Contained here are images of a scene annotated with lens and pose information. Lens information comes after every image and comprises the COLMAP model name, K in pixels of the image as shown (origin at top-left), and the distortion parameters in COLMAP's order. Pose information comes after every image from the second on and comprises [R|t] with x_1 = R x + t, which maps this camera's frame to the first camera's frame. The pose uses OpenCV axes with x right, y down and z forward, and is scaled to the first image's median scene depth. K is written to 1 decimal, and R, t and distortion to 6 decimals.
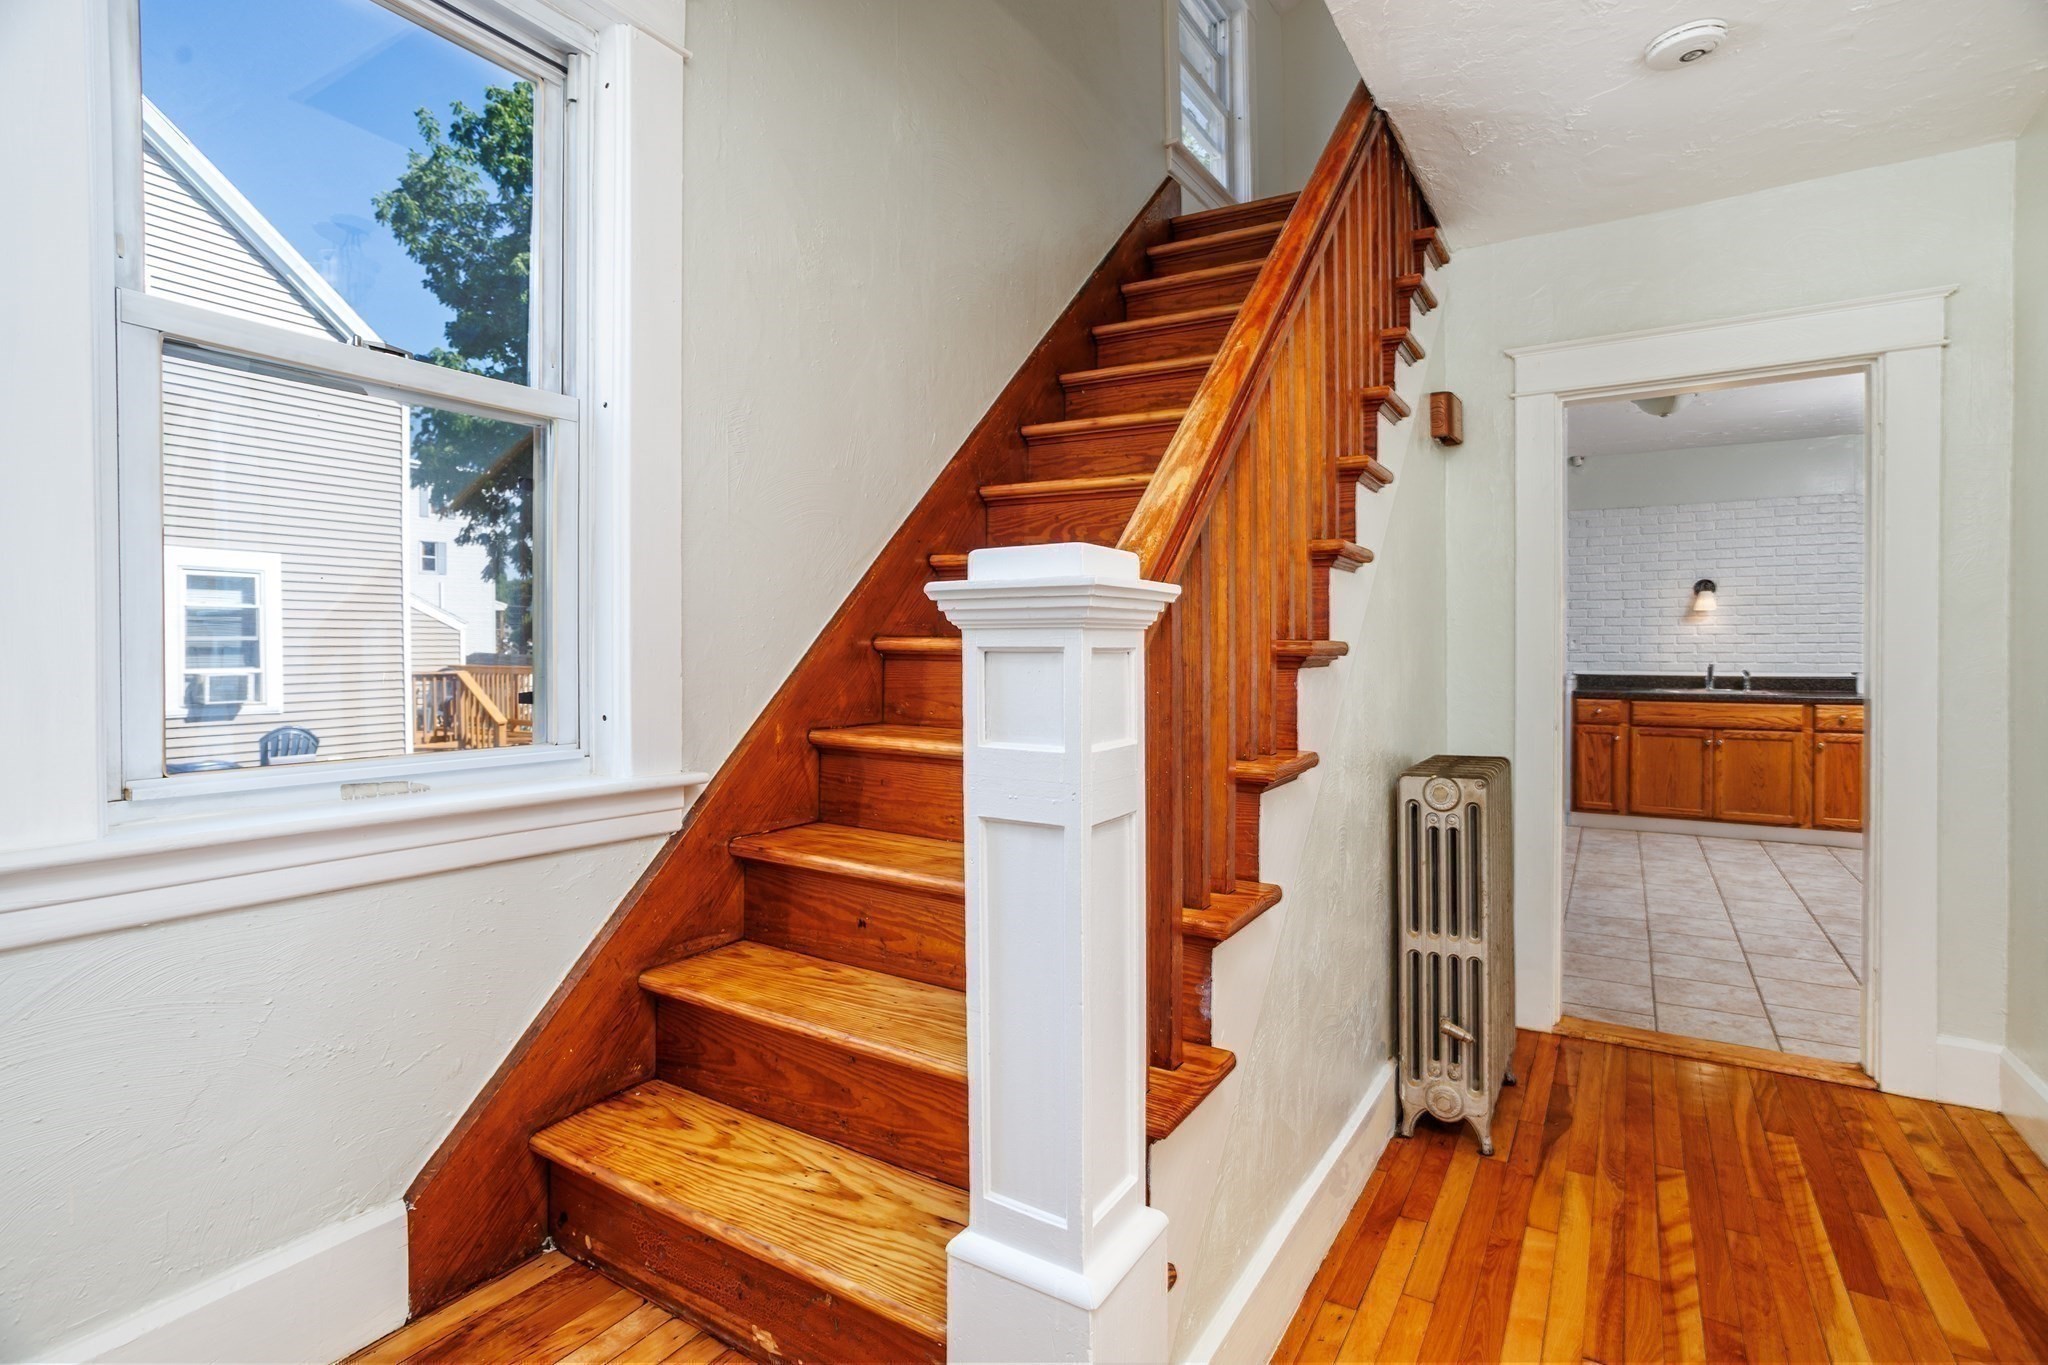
lens RADIAL K [[995.6, 0, 983.2], [0, 995.6, 666.2], [0, 0, 1]] dist [-0.045279, 0.022607]
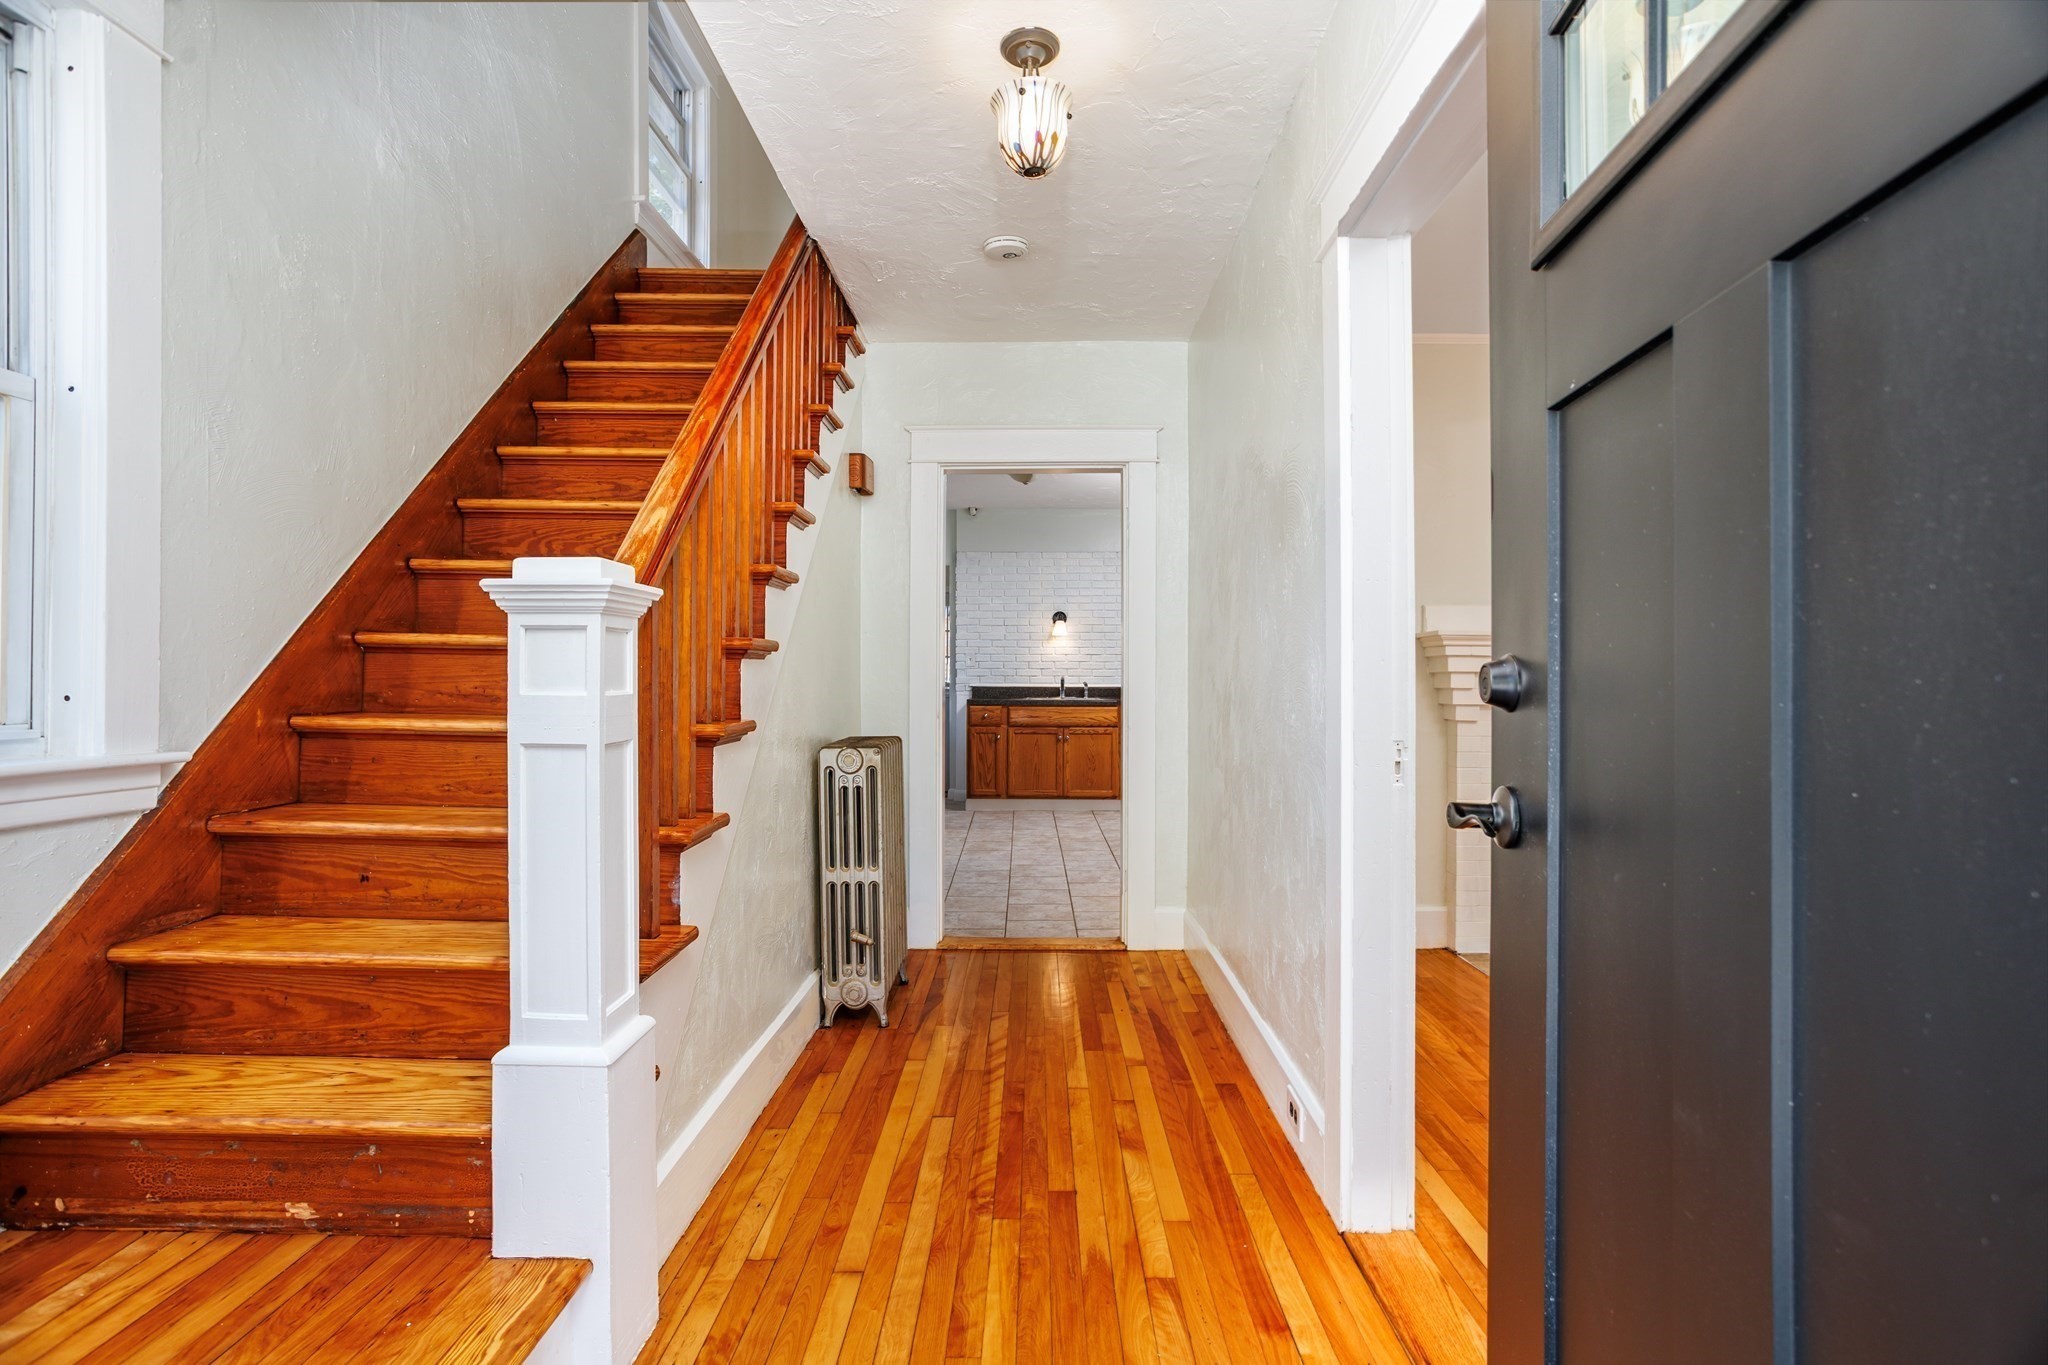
lens RADIAL K [[1072.0, 0, 1025.3], [0, 1072.0, 653.3], [0, 0, 1]] dist [-0.038719, 0.028227]
pose [[0.845599, 0.015885, 0.533582, -0.107353], [0.005981, 0.999212, -0.039226, 0.043893], [-0.533785, 0.036360, 0.844838, -0.349683]]
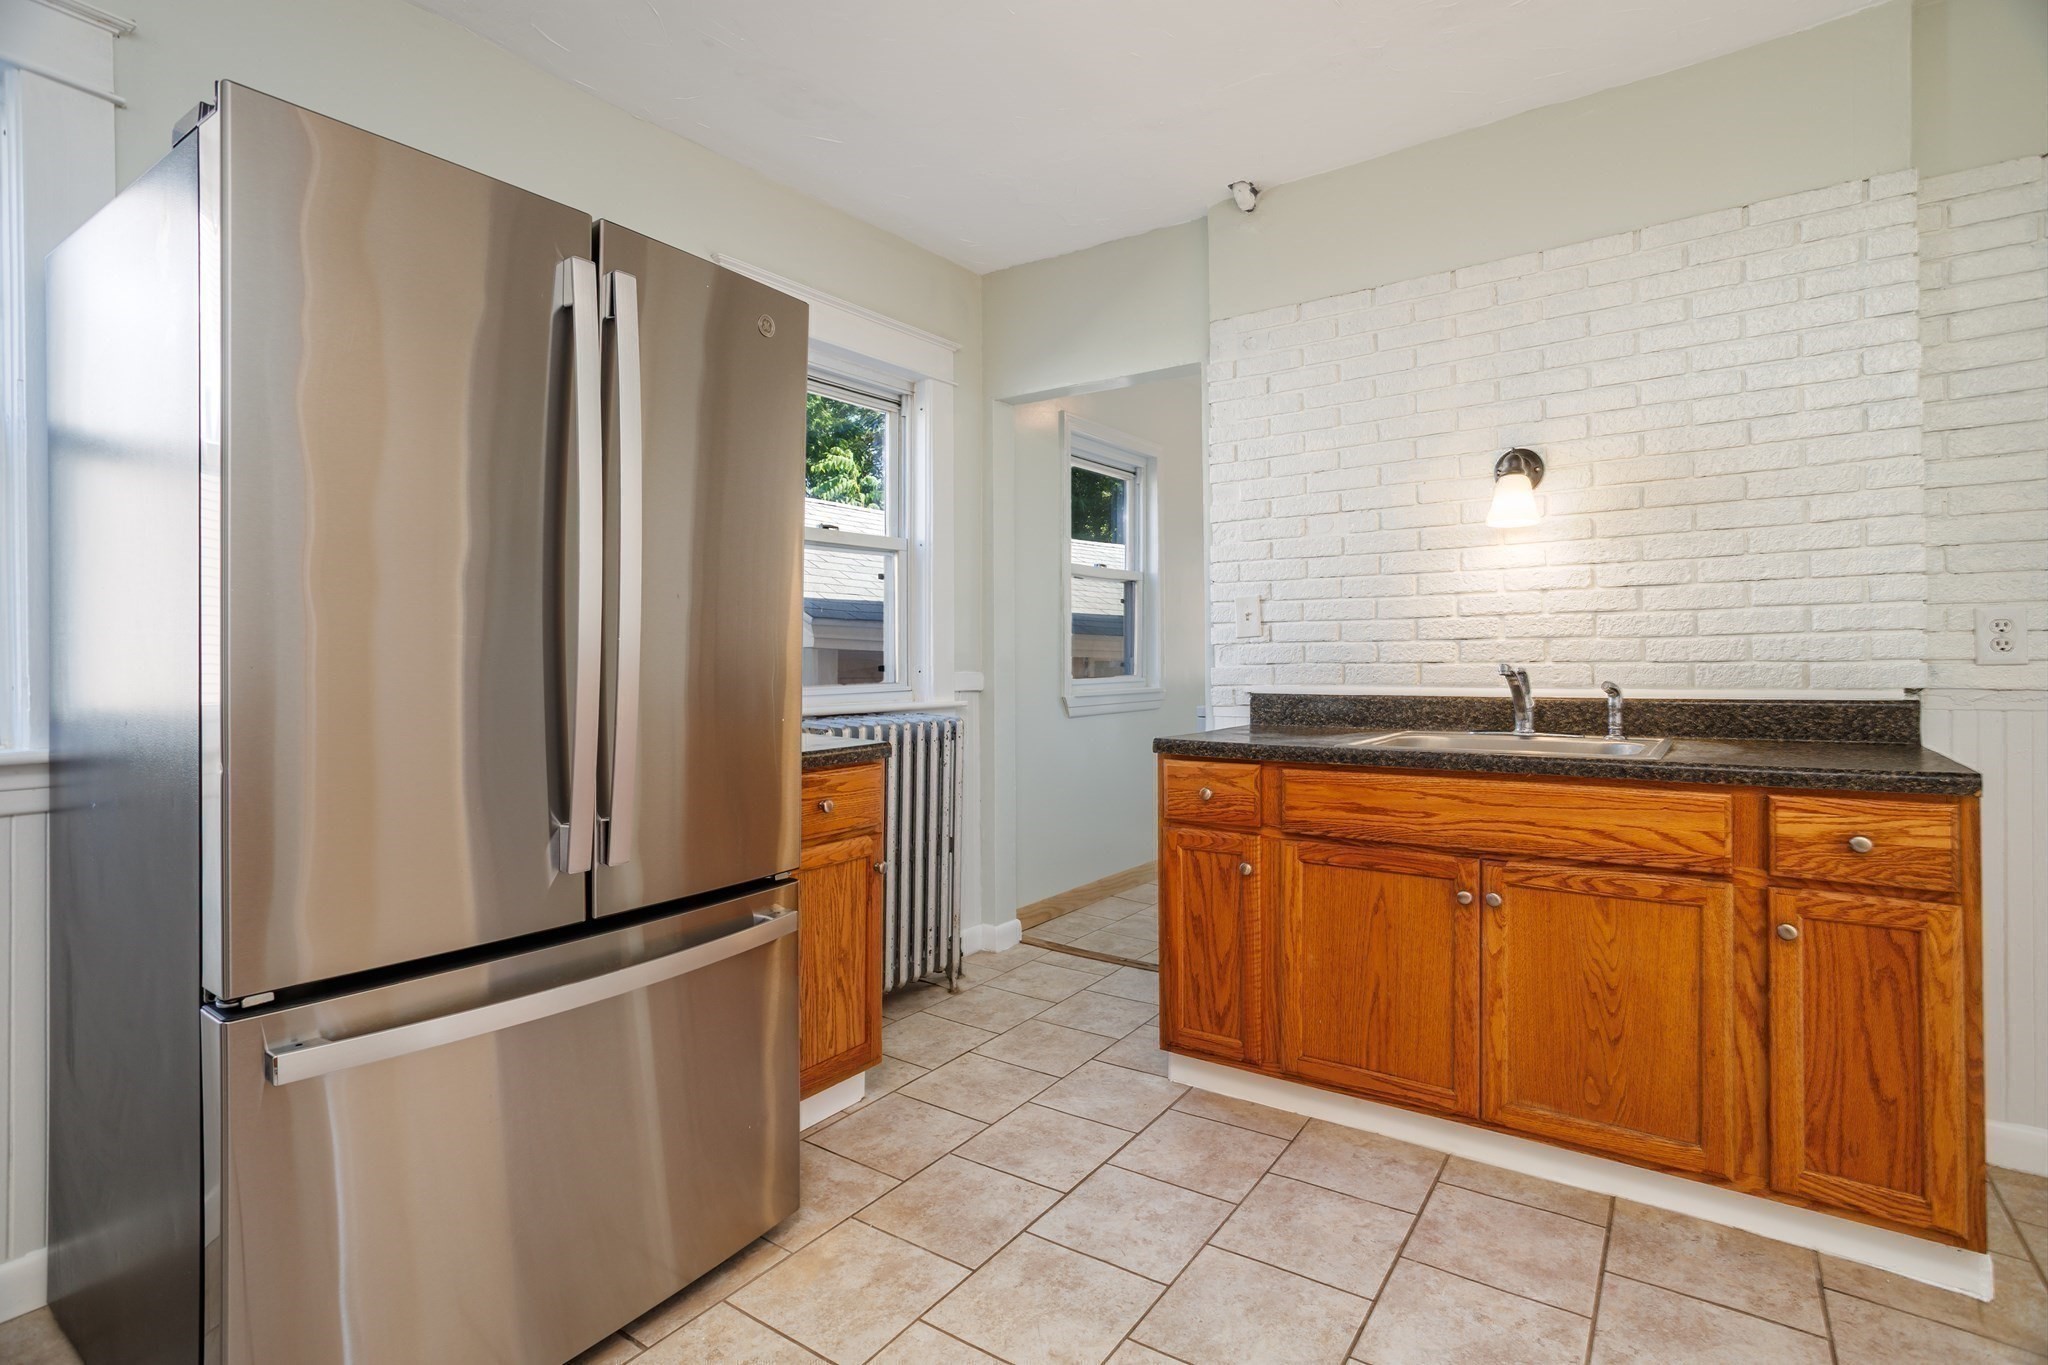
lens RADIAL K [[995.6, 0, 1015.6], [0, 995.6, 660.6], [0, 0, 1]] dist [-0.045279, 0.022607]
pose [[0.998969, -0.005243, -0.045098, 1.193495], [0.004336, 0.999787, -0.020178, 0.004878], [0.045194, 0.019962, 0.998779, 1.288962]]
